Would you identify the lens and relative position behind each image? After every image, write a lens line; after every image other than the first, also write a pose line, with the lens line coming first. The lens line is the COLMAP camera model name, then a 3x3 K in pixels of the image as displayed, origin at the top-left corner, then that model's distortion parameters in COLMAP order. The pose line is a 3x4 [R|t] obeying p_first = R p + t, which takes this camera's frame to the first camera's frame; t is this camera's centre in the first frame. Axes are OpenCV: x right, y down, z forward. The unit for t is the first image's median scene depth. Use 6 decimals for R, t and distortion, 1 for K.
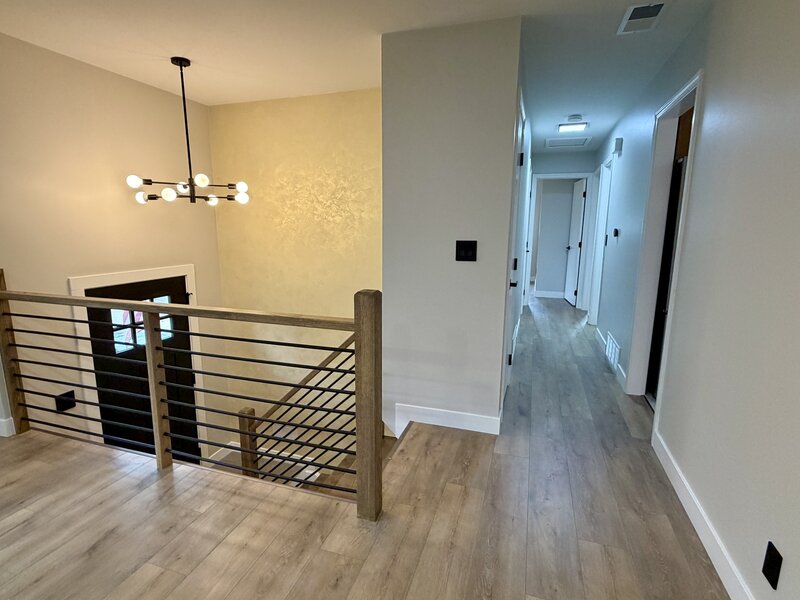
lens RADIAL K [[414.1, 0, 398.3], [0, 414.1, 299.4], [0, 0, 1]] dist [0.004083, -0.001462]
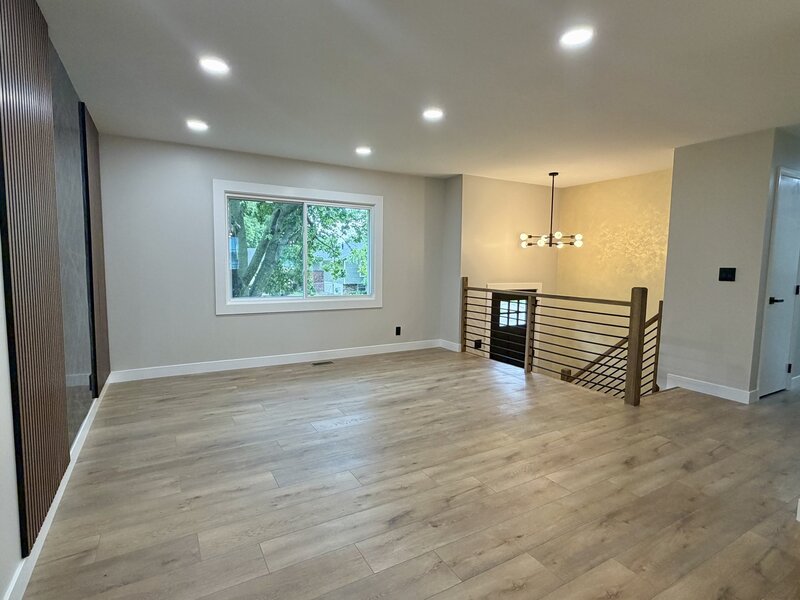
lens RADIAL K [[414.1, 0, 399.5], [0, 414.1, 298.9], [0, 0, 1]] dist [0.004083, -0.001462]
pose [[0.741955, 0.065898, -0.667204, 0.254147], [-0.131014, 0.990223, -0.047890, 0.175726], [0.657525, 0.122945, 0.743334, -0.794276]]
